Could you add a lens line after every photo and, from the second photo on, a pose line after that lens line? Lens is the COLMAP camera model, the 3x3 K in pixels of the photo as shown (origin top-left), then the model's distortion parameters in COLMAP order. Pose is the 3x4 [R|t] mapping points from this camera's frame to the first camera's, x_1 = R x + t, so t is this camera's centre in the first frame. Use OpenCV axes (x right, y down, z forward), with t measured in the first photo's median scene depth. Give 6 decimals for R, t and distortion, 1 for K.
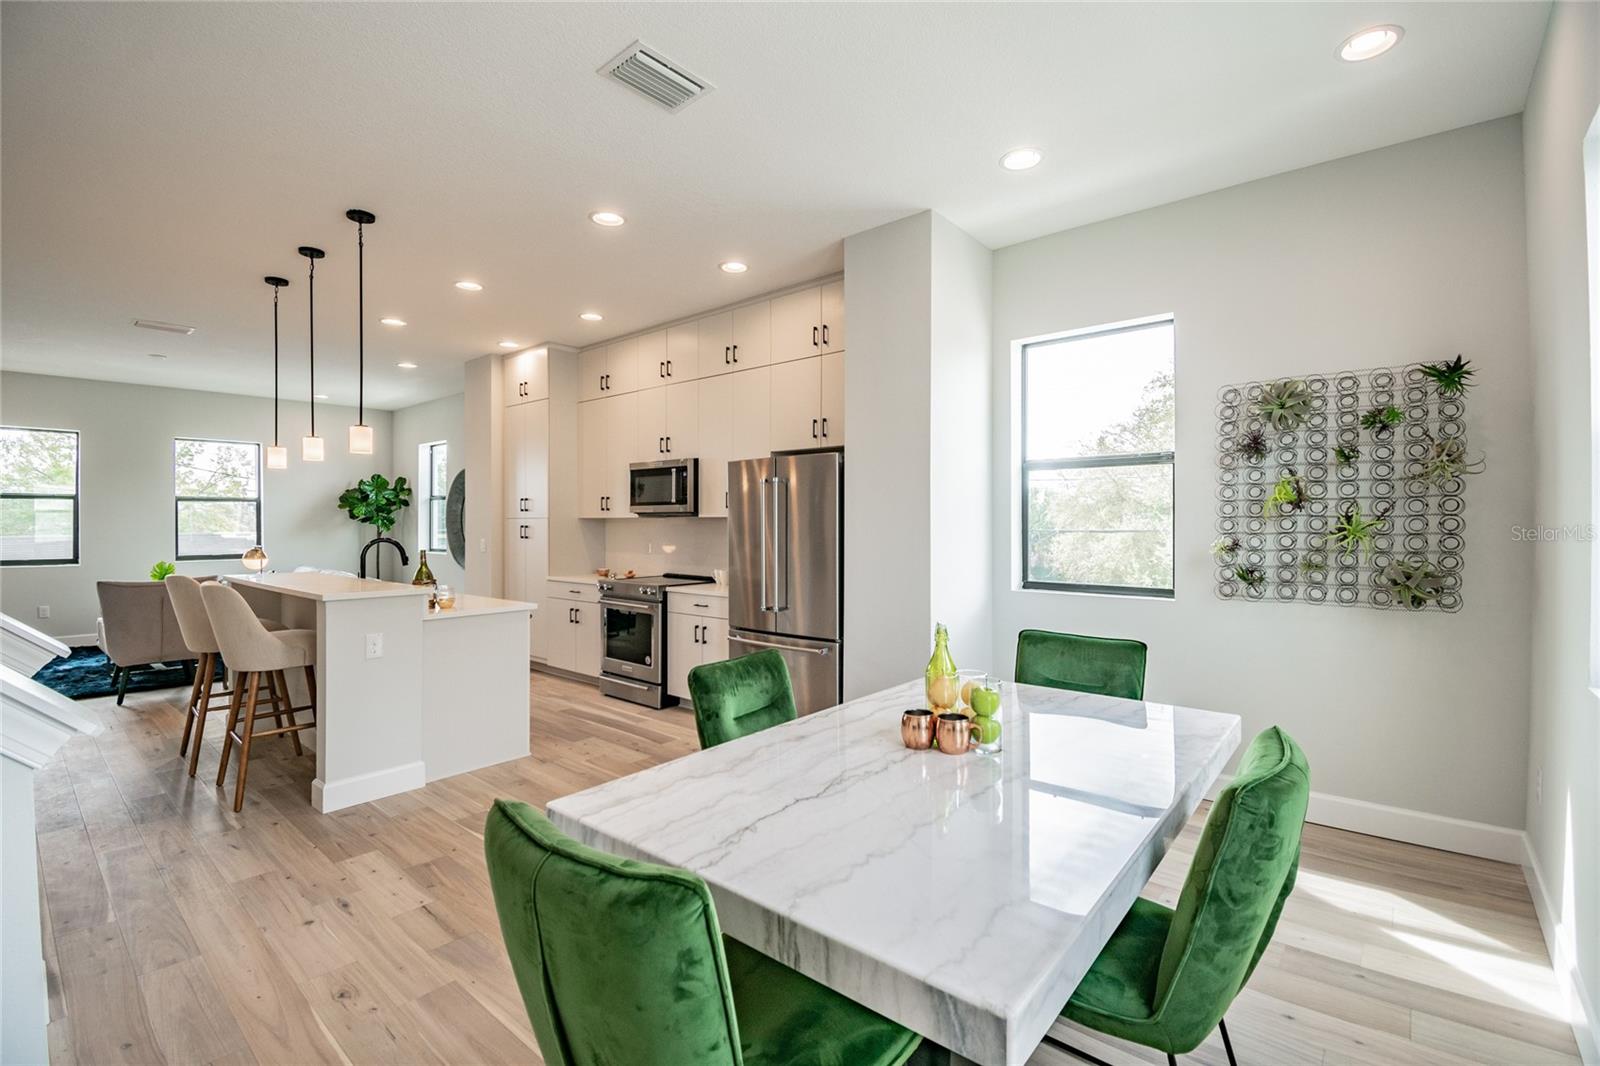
lens RADIAL K [[709.0, 0, 801.2], [0, 709.0, 523.8], [0, 0, 1]] dist [0.001424, -0.000499]
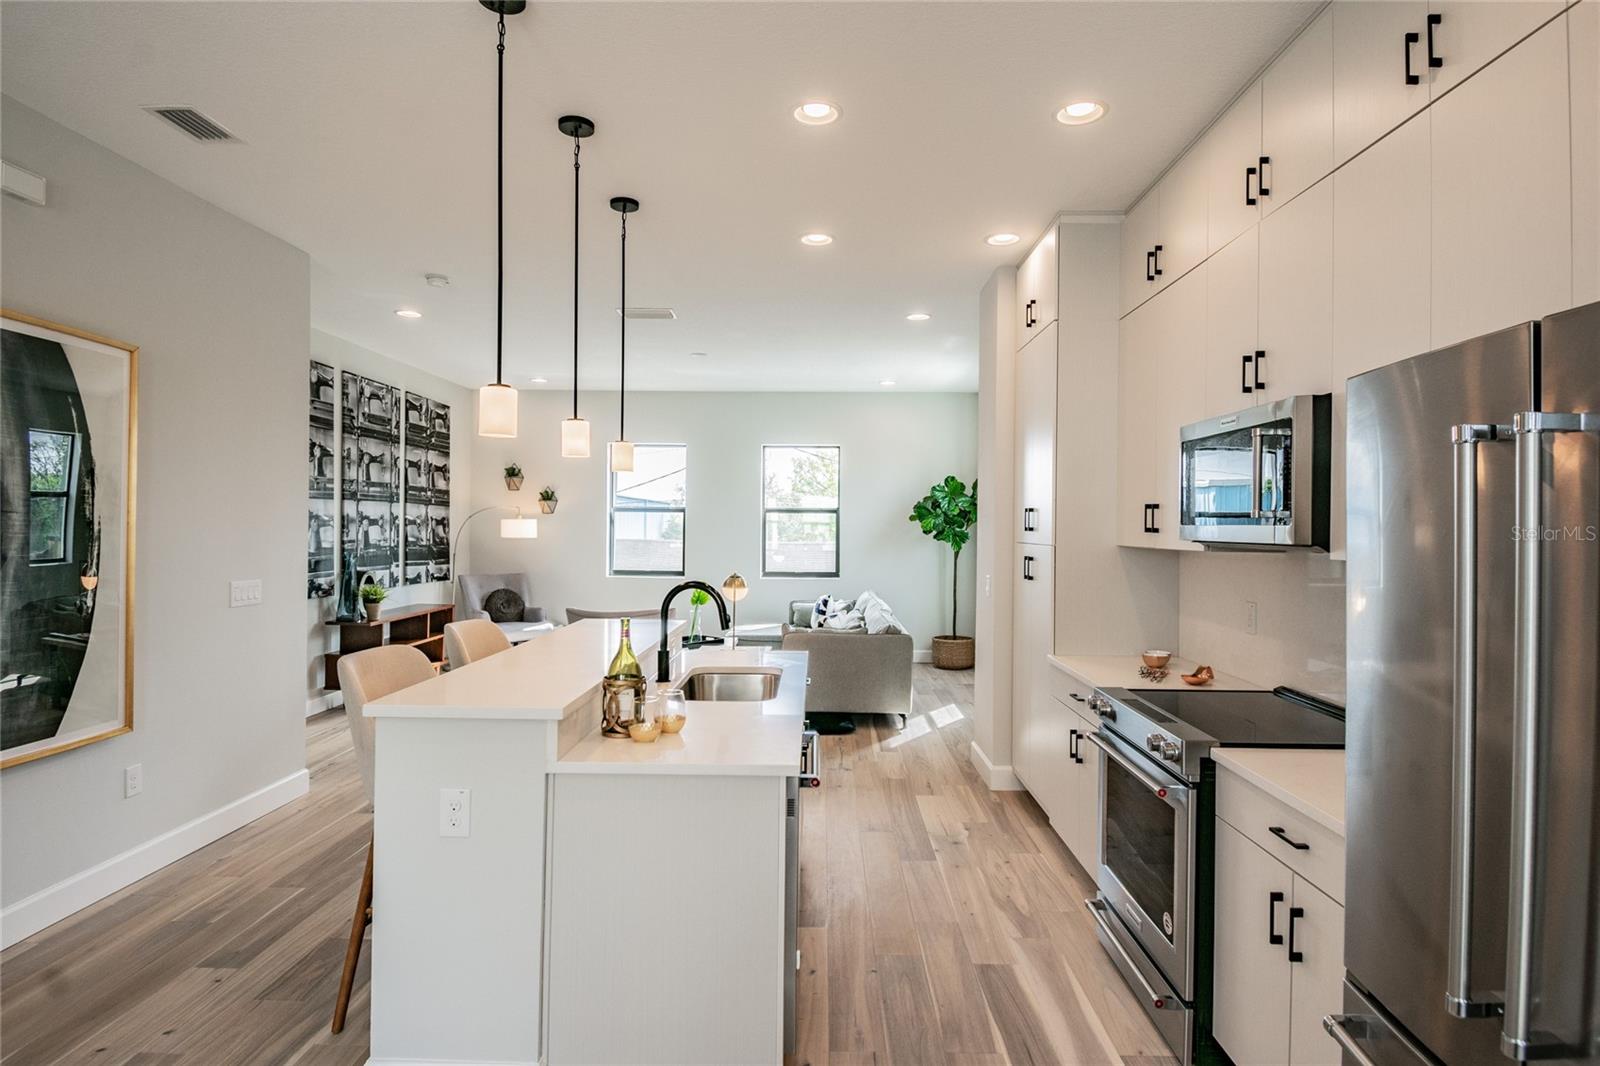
lens RADIAL K [[844.6, 0, 800.8], [0, 844.6, 523.1], [0, 0, 1]] dist [-0.023171, -0.001017]
pose [[0.631526, 0.005948, -0.775332, 0.010282], [-0.015613, 0.999865, -0.005047, -0.018094], [0.775198, 0.015293, 0.631533, 0.442047]]
